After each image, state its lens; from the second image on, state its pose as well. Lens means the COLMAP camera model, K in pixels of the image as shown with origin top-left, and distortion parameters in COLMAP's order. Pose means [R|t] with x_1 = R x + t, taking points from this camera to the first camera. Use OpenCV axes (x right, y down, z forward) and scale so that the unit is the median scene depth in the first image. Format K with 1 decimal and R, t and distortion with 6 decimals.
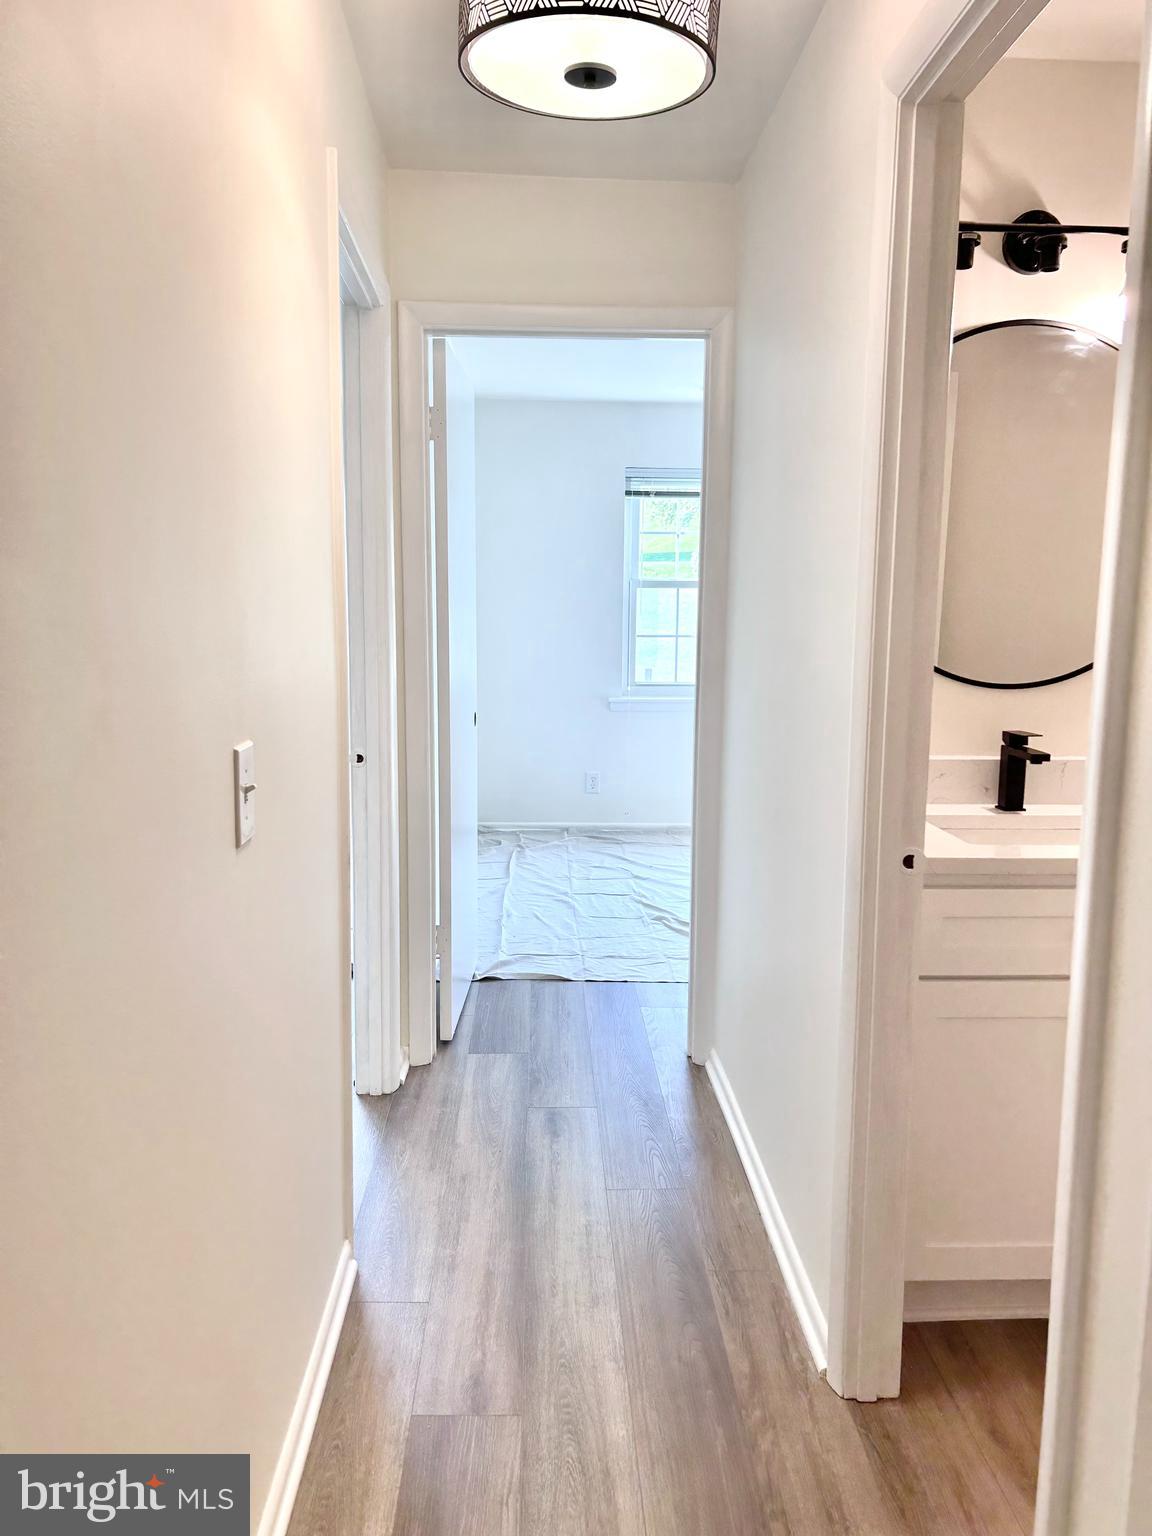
lens RADIAL K [[1163.6, 0, 576.0], [0, 1163.6, 768.0], [0, 0, 1]] dist [0.041091, -0.039685]
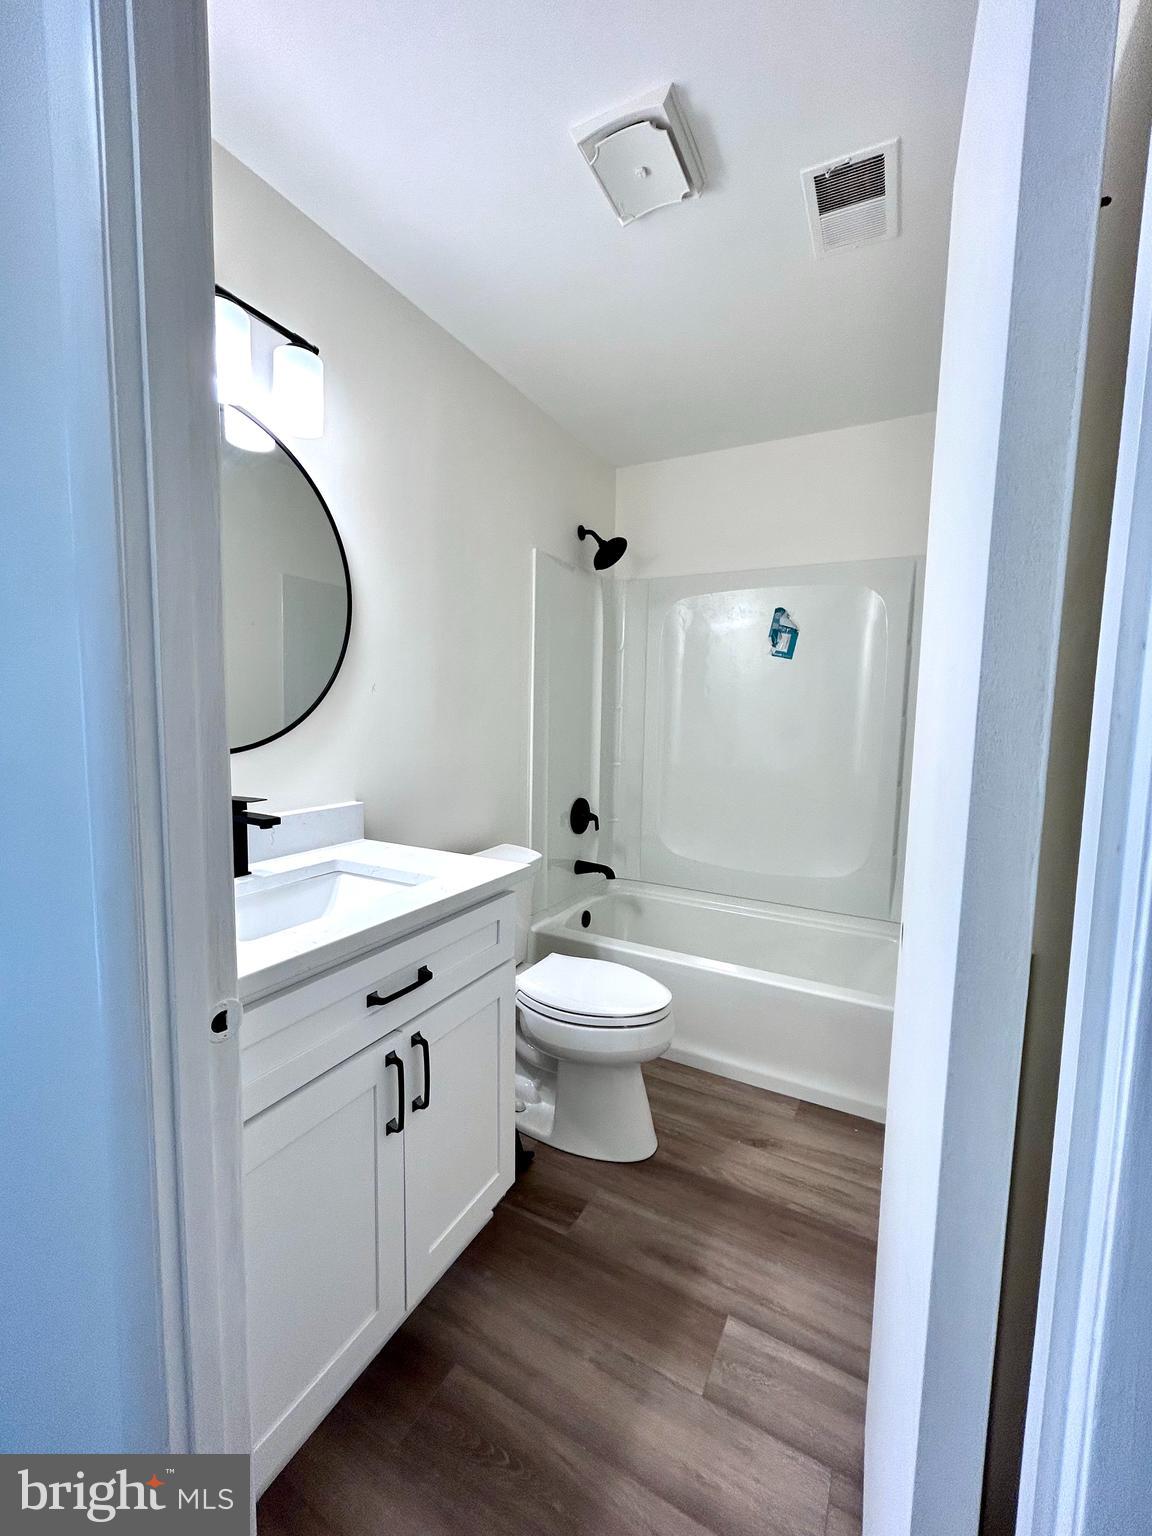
lens RADIAL K [[627.5, 0, 576.0], [0, 627.5, 768.0], [0, 0, 1]] dist [0.000797, 0.000621]
pose [[0.510415, -0.084817, 0.855735, 0.067939], [0.108272, 0.993543, 0.033896, -0.044014], [-0.853085, 0.075351, 0.516302, 0.476532]]
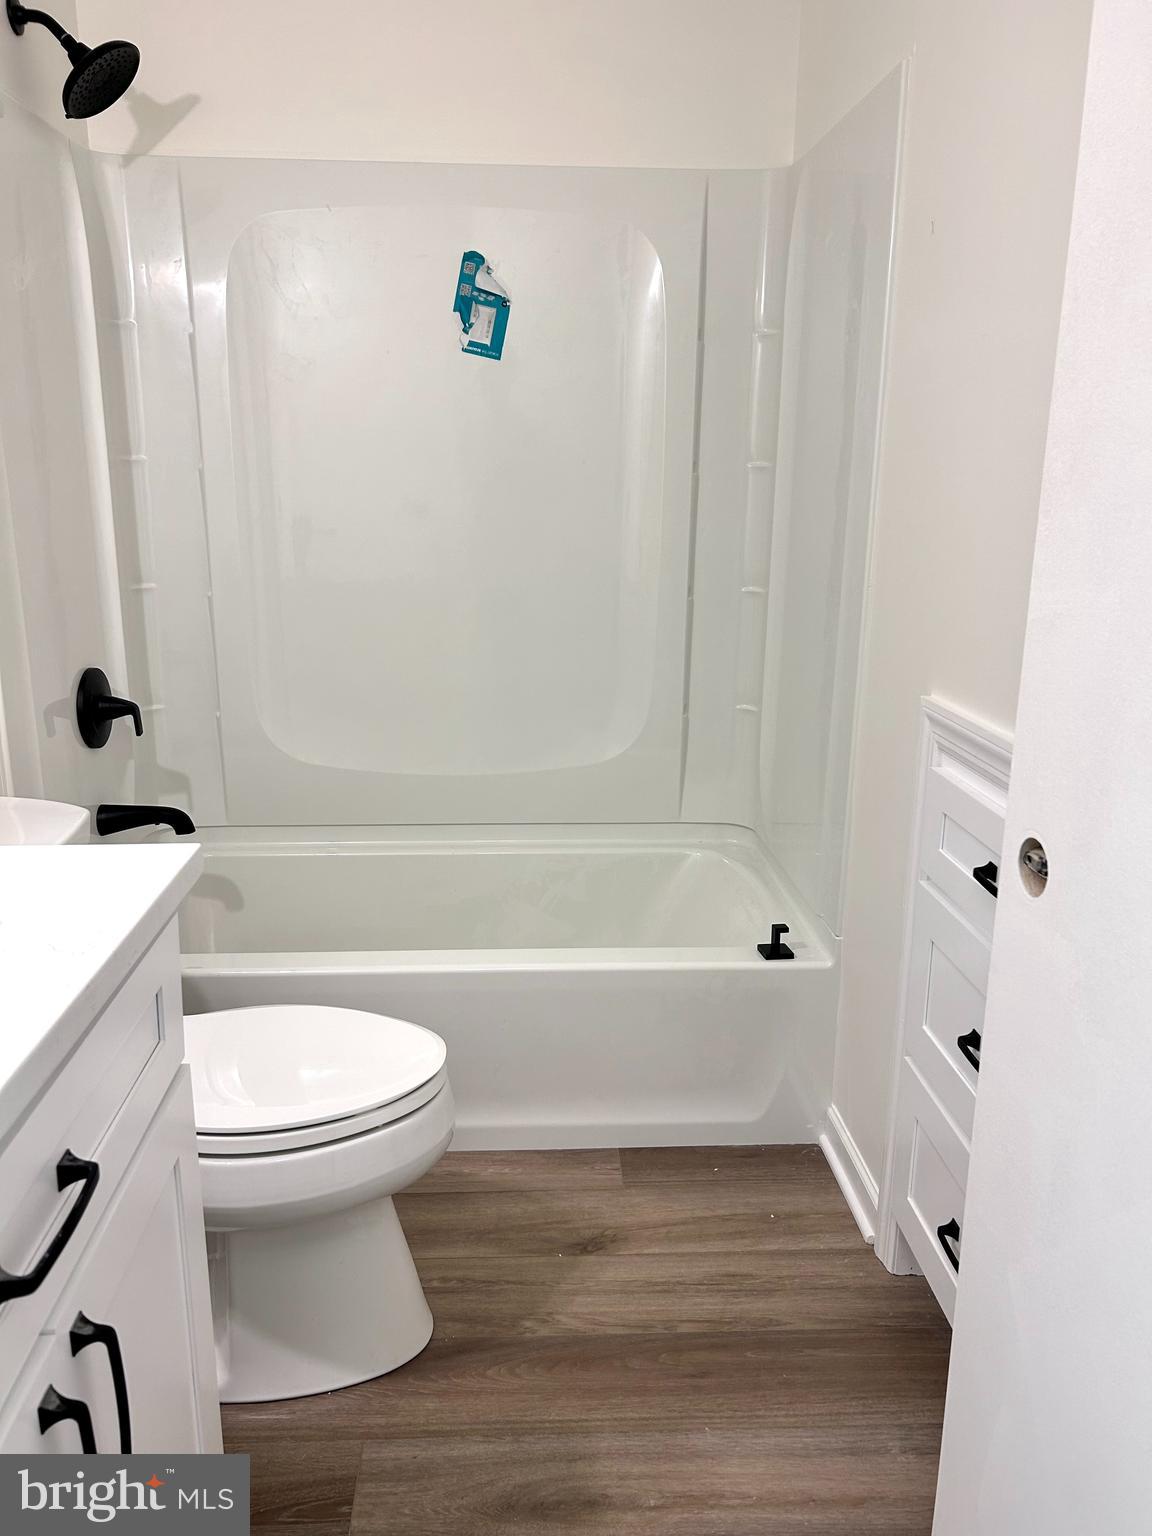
lens RADIAL K [[1163.6, 0, 576.0], [0, 1163.6, 768.0], [0, 0, 1]] dist [0.041091, -0.039685]
pose [[-0.010322, -0.260386, 0.965449, 0.100442], [0.133055, 0.956558, 0.259410, -0.066828], [-0.991055, 0.131136, 0.024773, 0.657094]]
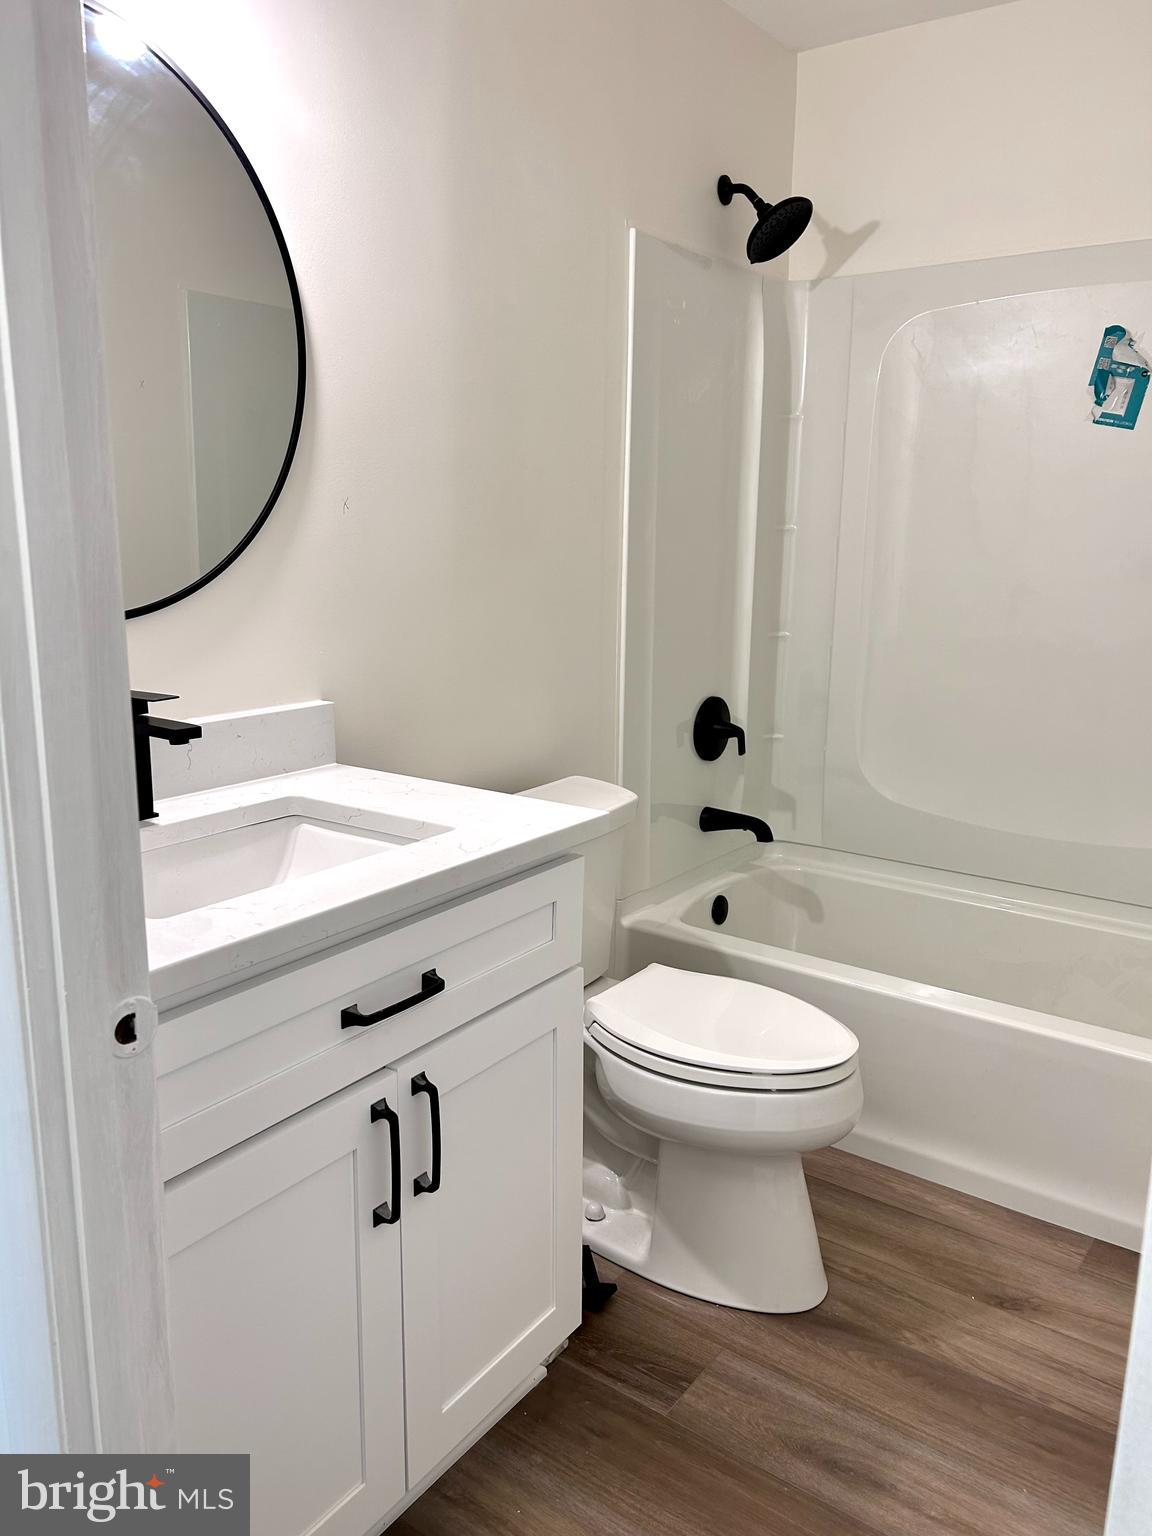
lens RADIAL K [[1160.9, 0, 568.8], [0, 1160.9, 765.4], [0, 0, 1]] dist [0.060735, -0.068803]
pose [[0.619154, -0.168736, 0.766927, 0.042598], [0.108491, 0.985656, 0.129273, -0.048901], [-0.777739, 0.003165, 0.628579, 0.439807]]
